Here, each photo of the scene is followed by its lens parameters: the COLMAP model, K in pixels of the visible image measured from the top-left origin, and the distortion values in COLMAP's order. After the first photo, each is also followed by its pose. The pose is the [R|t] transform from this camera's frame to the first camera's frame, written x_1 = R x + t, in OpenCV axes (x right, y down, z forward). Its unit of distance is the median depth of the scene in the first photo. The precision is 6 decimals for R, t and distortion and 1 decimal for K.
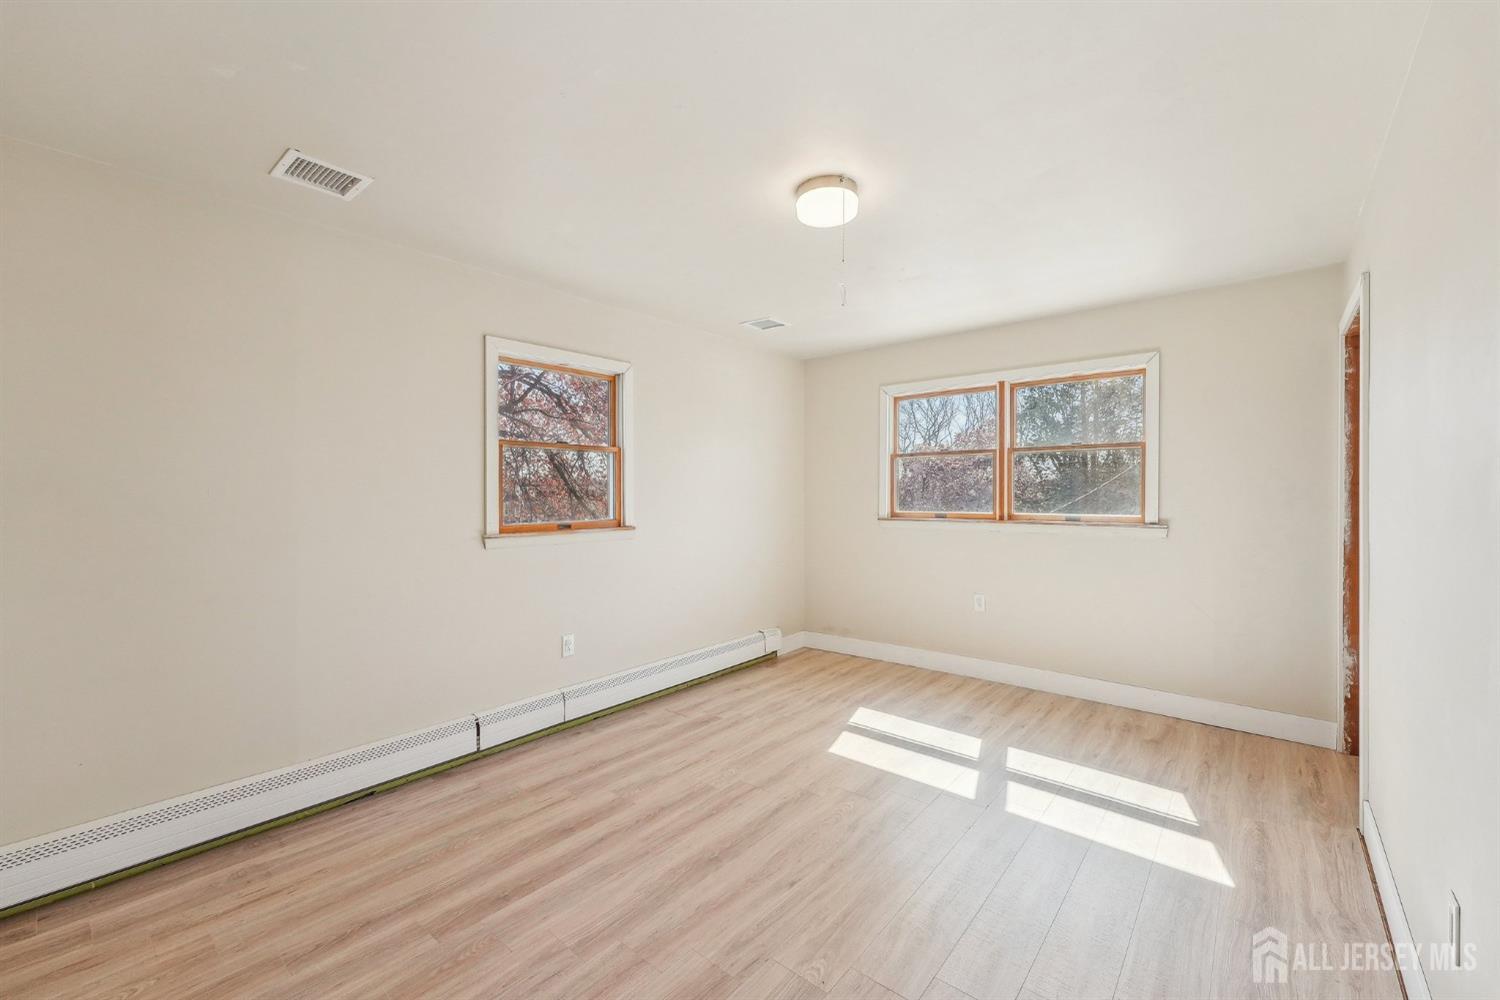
lens RADIAL K [[608.6, 0, 741.7], [0, 608.6, 494.2], [0, 0, 1]] dist [0.000408, -0.000017]
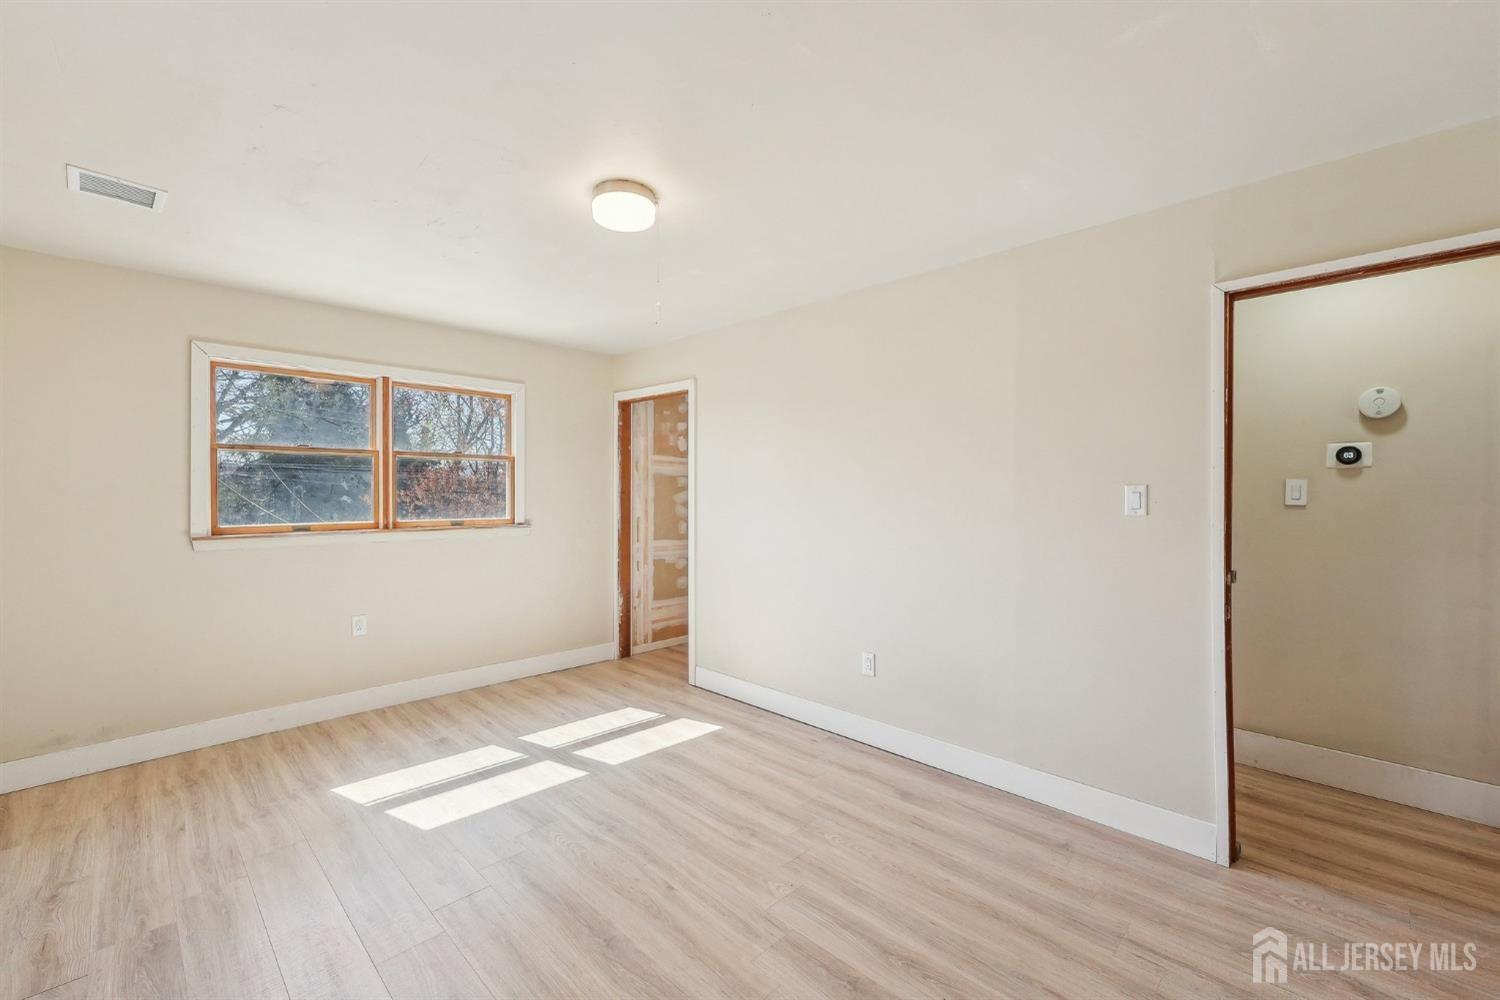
lens RADIAL K [[616.2, 0, 745.0], [0, 616.2, 502.0], [0, 0, 1]] dist [-0.001102, -0.000141]
pose [[0.080762, -0.009821, 0.996685, -0.516762], [0.003429, 0.999948, 0.009575, -0.005154], [-0.996727, 0.002645, 0.080792, 0.446421]]
